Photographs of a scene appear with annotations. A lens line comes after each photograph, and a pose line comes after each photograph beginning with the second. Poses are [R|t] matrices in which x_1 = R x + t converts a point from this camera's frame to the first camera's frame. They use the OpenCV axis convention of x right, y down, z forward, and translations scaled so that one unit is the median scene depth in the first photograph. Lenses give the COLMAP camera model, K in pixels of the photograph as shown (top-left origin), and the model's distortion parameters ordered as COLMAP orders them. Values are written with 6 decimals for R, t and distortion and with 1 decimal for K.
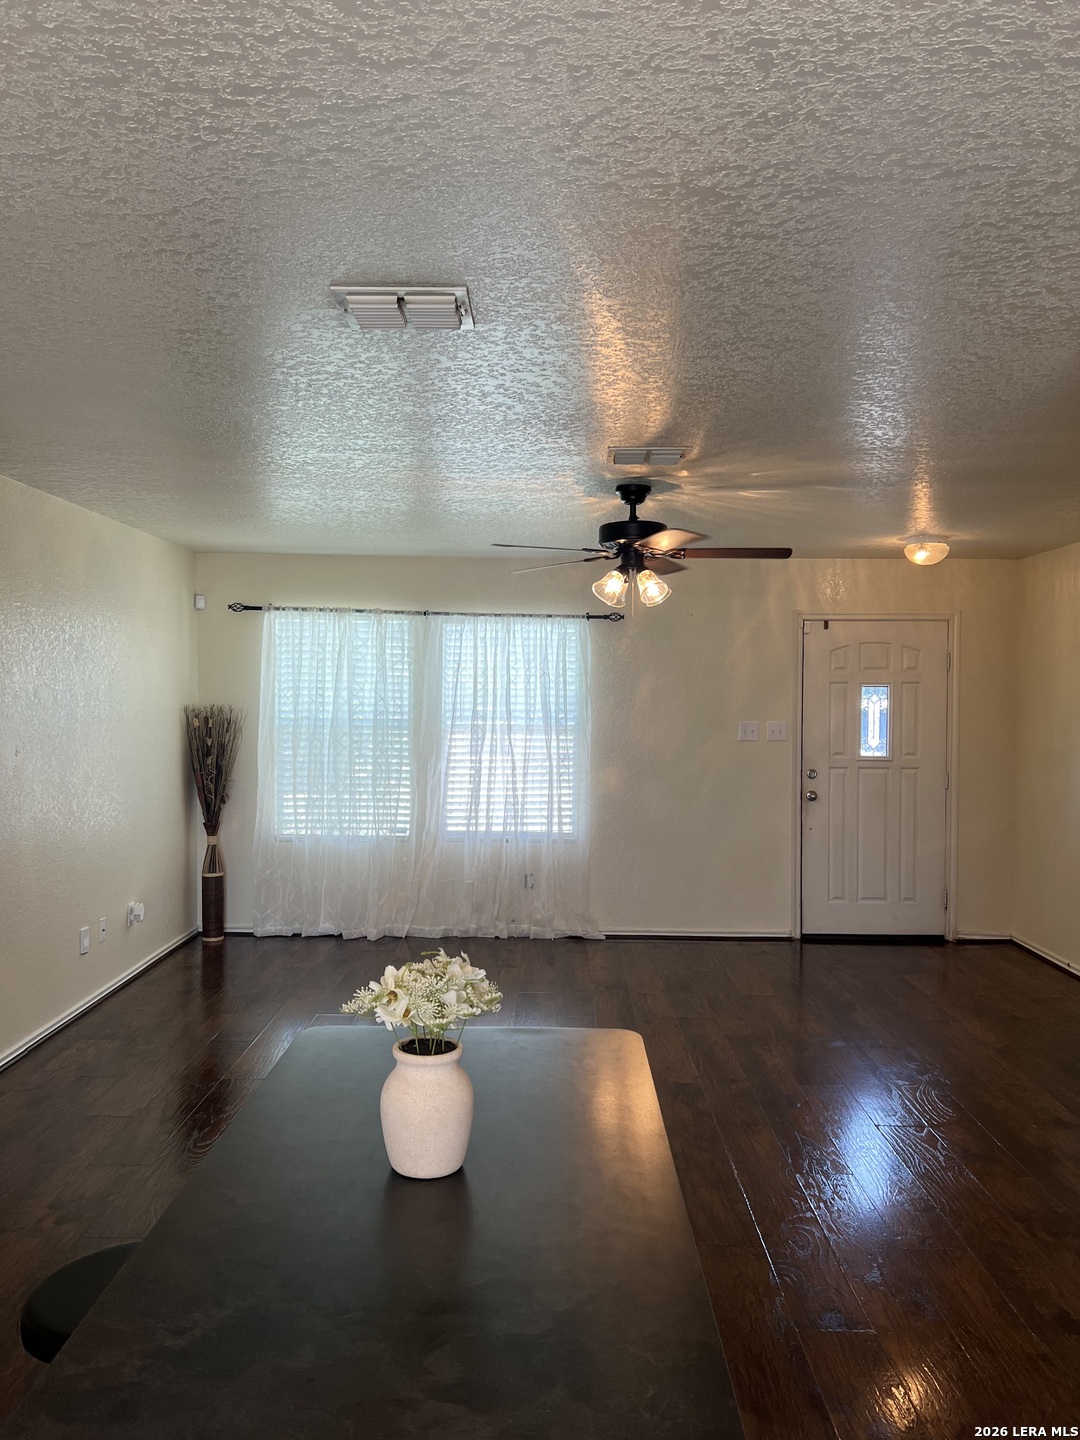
lens RADIAL K [[1094.7, 0, 532.1], [0, 1094.7, 724.1], [0, 0, 1]] dist [0.055027, -0.065913]
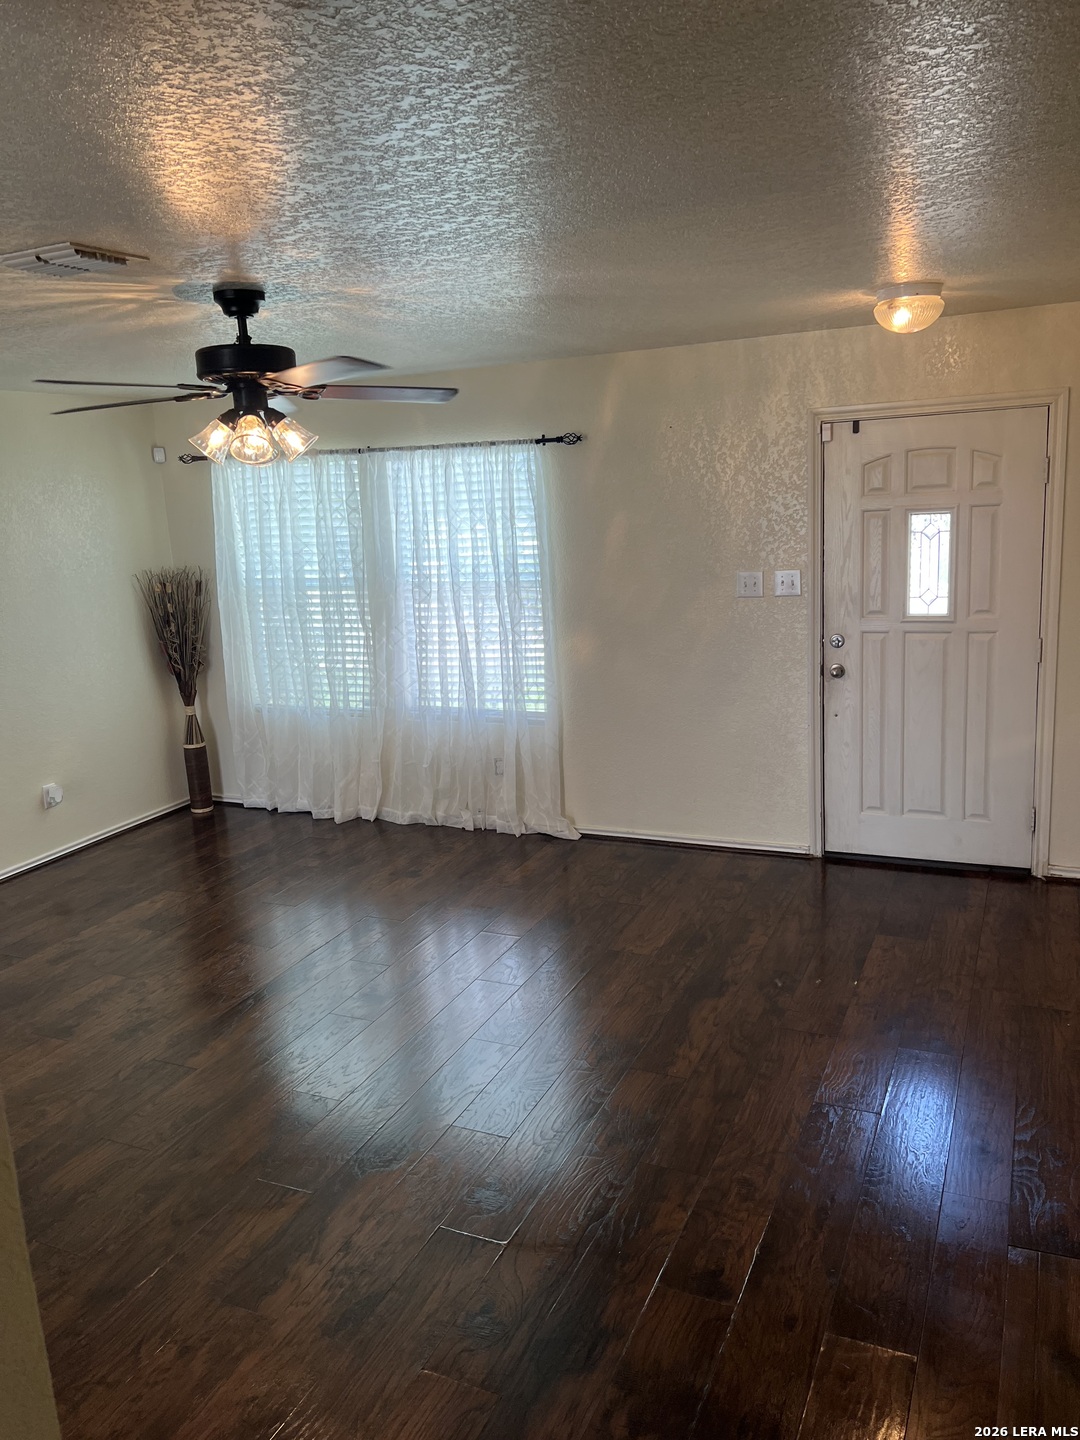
lens RADIAL K [[1068.9, 0, 540.7], [0, 1068.9, 702.7], [0, 0, 1]] dist [0.008214, 0.001174]
pose [[0.914730, 0.025035, -0.403289, 0.665564], [0.049168, 0.983766, 0.172590, -0.084081], [0.401063, -0.177703, 0.898649, 0.520662]]
